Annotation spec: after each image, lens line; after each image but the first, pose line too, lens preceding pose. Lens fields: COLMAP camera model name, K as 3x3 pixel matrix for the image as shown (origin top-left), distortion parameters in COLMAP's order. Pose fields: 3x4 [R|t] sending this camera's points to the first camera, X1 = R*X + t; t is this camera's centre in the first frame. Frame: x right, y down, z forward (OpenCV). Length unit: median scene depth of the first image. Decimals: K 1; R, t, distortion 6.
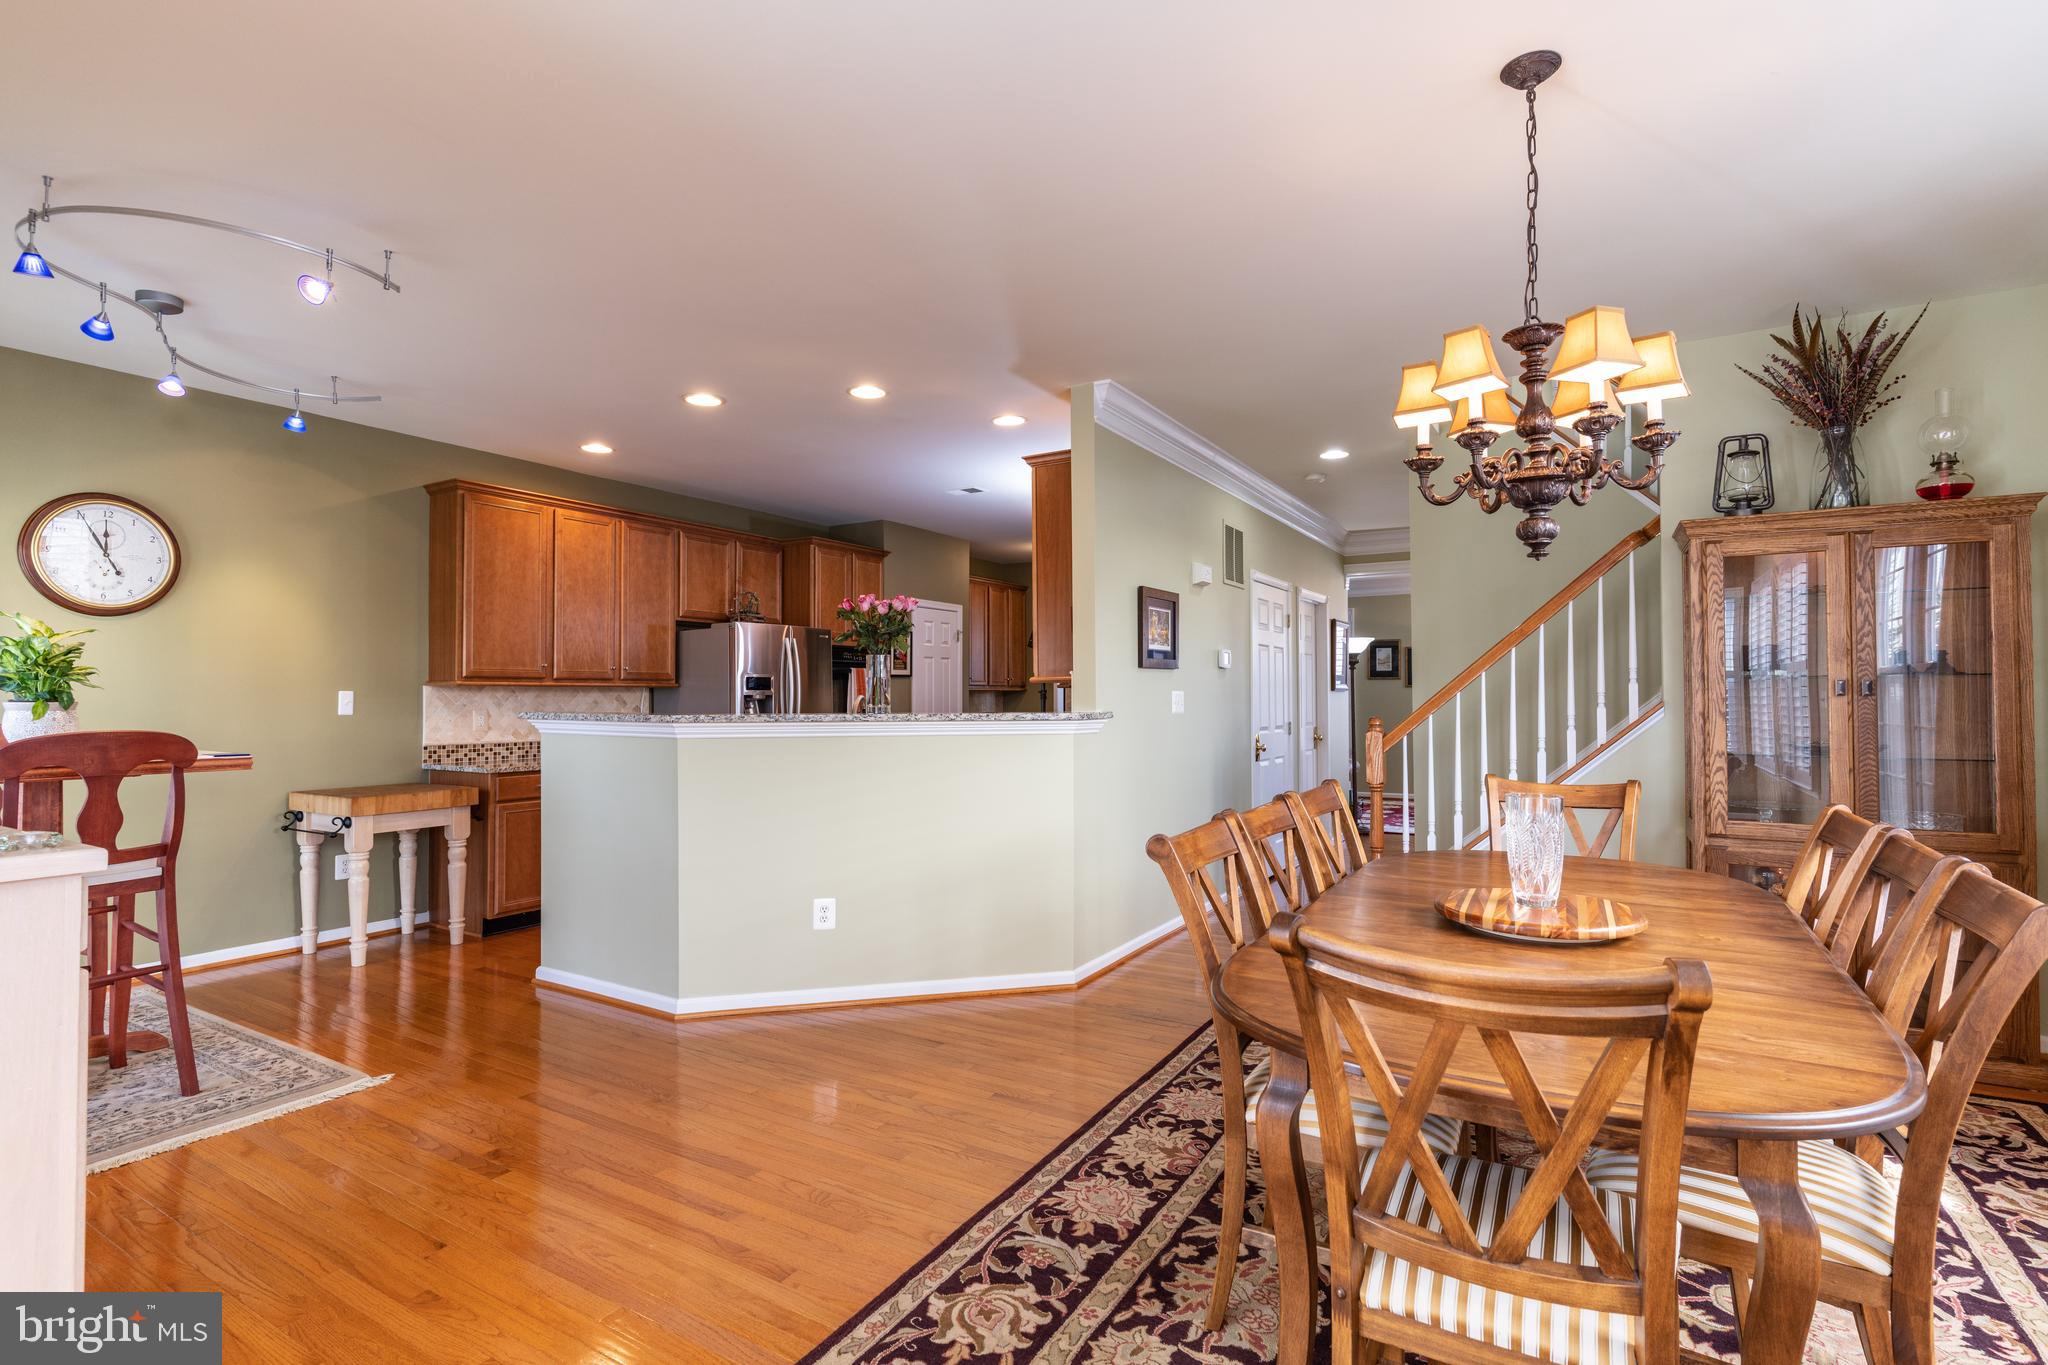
lens RADIAL K [[978.4, 0, 1028.6], [0, 978.4, 678.2], [0, 0, 1]] dist [-0.003757, -0.000200]
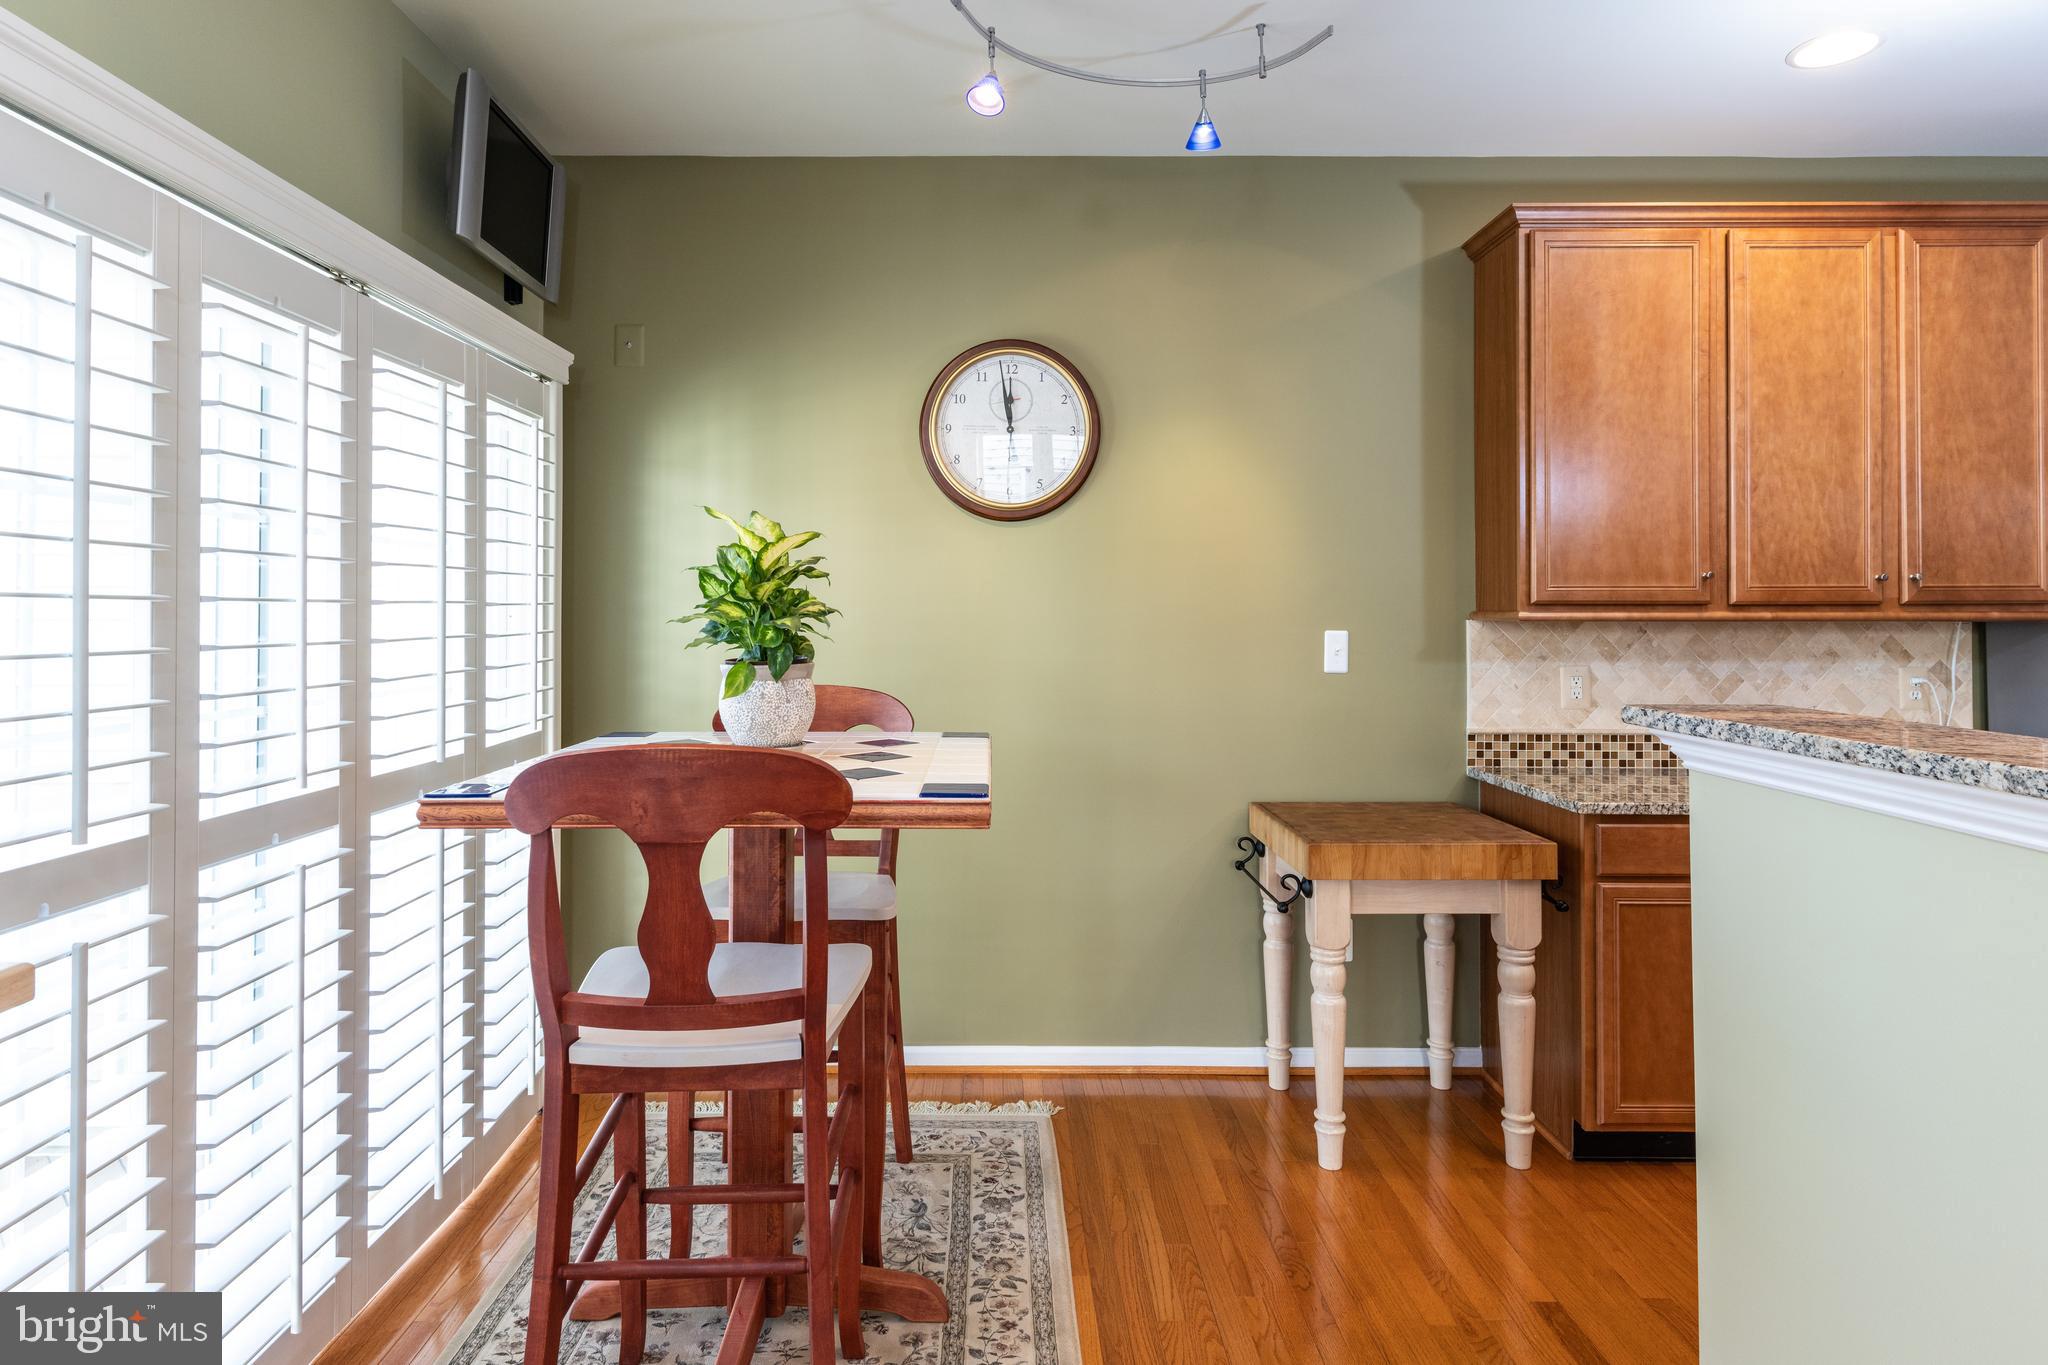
lens RADIAL K [[1077.3, 0, 1020.4], [0, 1077.3, 606.8], [0, 0, 1]] dist [0.004976, 0.000772]
pose [[0.512702, -0.005243, -0.858550, -0.242626], [0.014575, 0.999890, 0.002597, -0.005033], [0.858443, -0.013845, 0.512723, 0.497556]]
